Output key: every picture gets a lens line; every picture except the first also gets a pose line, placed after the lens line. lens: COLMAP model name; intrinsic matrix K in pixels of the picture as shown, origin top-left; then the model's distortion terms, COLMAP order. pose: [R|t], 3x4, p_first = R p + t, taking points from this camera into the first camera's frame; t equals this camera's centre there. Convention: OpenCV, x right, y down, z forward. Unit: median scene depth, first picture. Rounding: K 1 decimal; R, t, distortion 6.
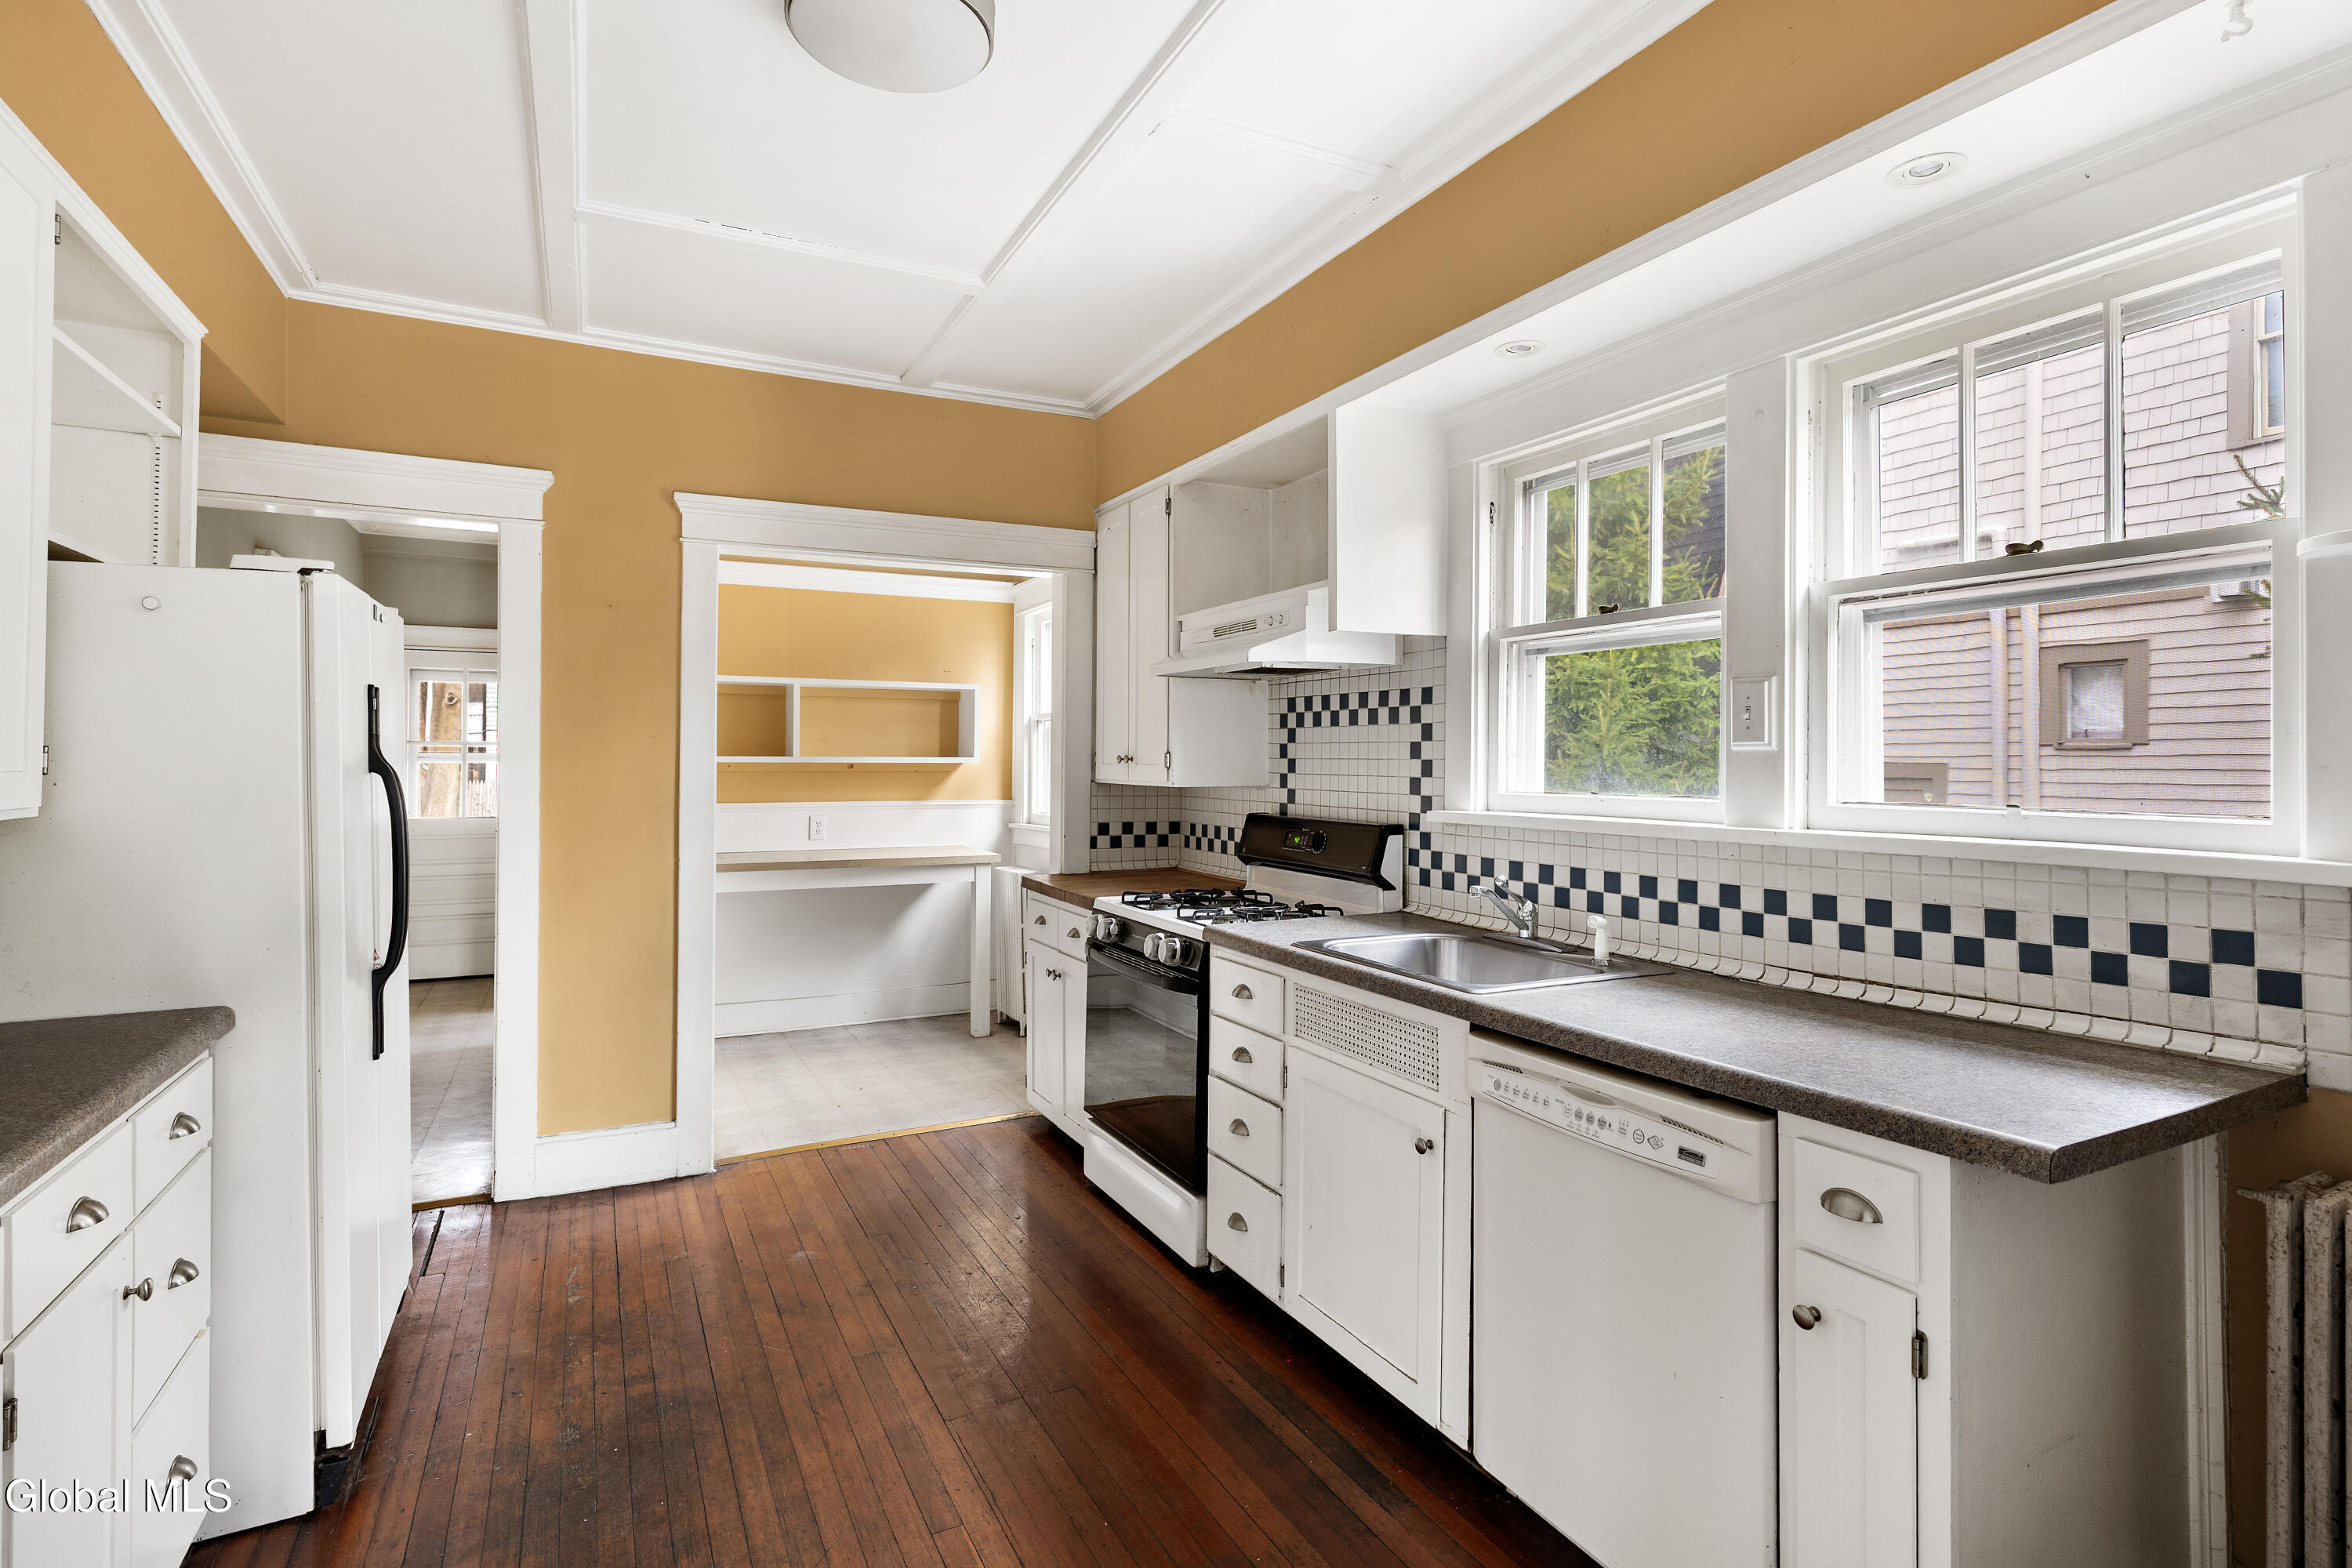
lens RADIAL K [[1133.5, 0, 1182.5], [0, 1133.5, 745.1], [0, 0, 1]] dist [-0.005613, -0.000761]
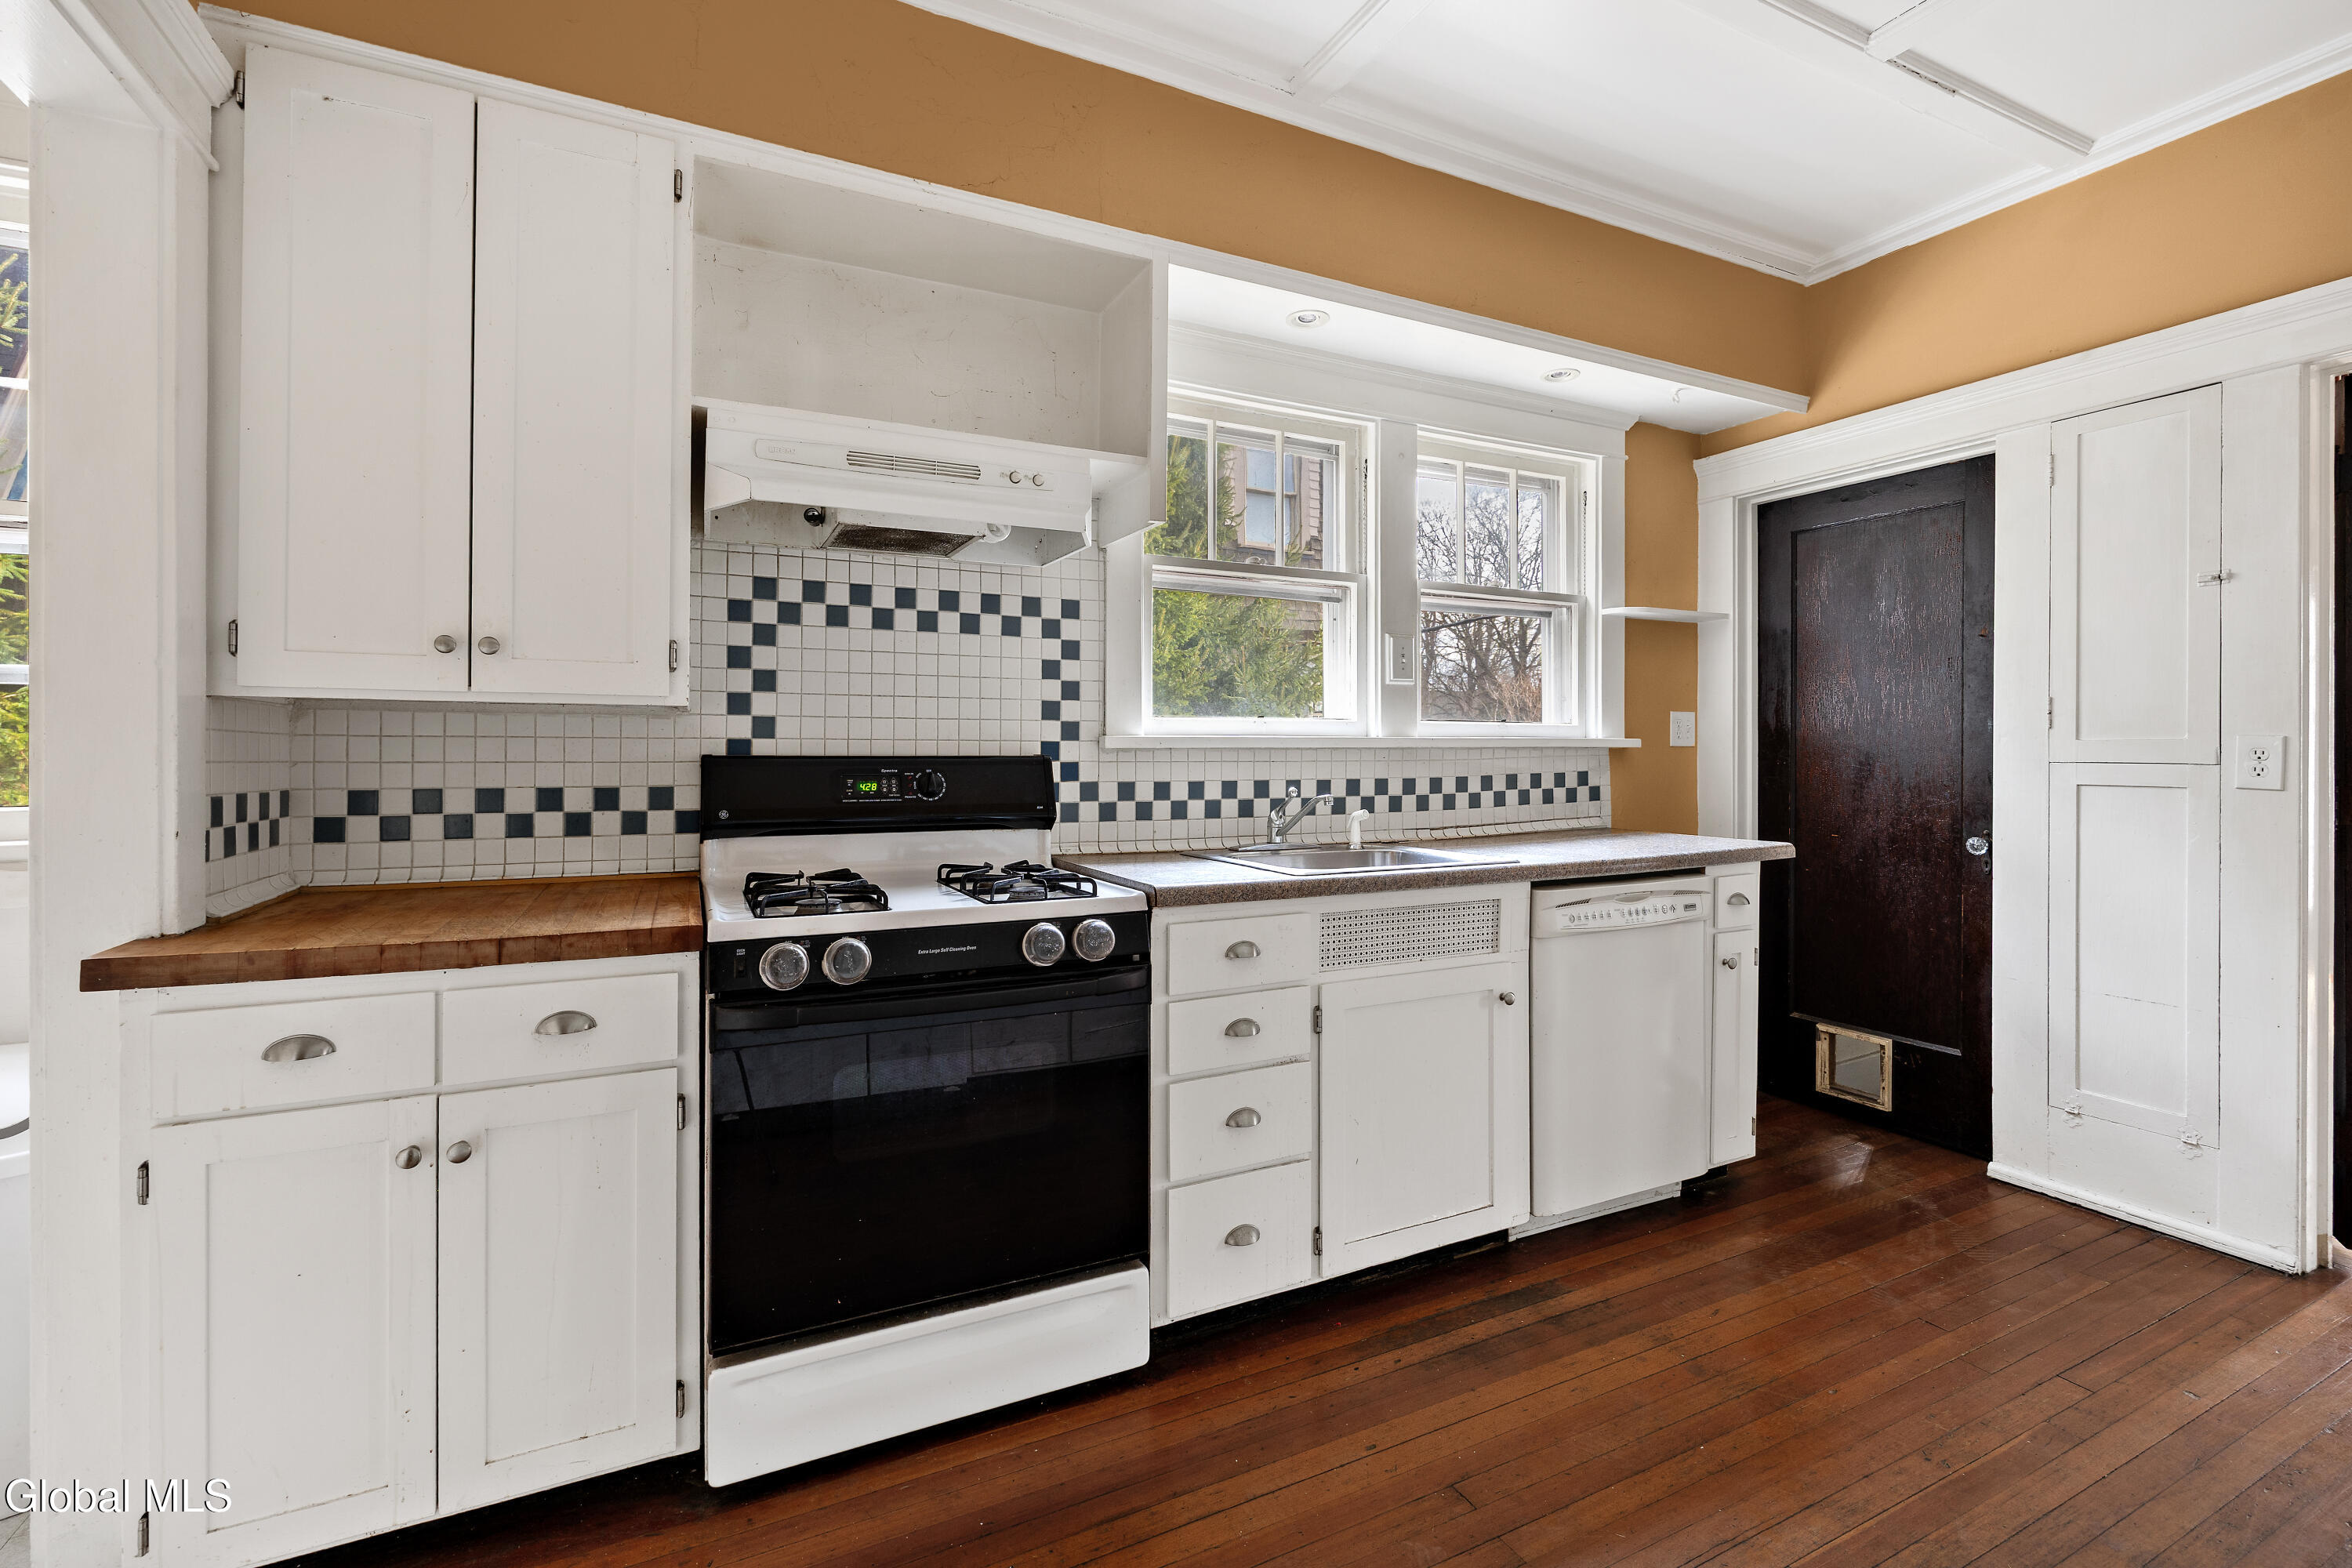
lens RADIAL K [[1031.7, 0, 1175.5], [0, 1031.7, 746.4], [0, 0, 1]] dist [0.001570, 0.000071]
pose [[0.021092, -0.000574, 0.999777, -0.600611], [-0.015120, 0.999885, 0.000894, 0.062970], [-0.999663, -0.015135, 0.021081, 0.905266]]
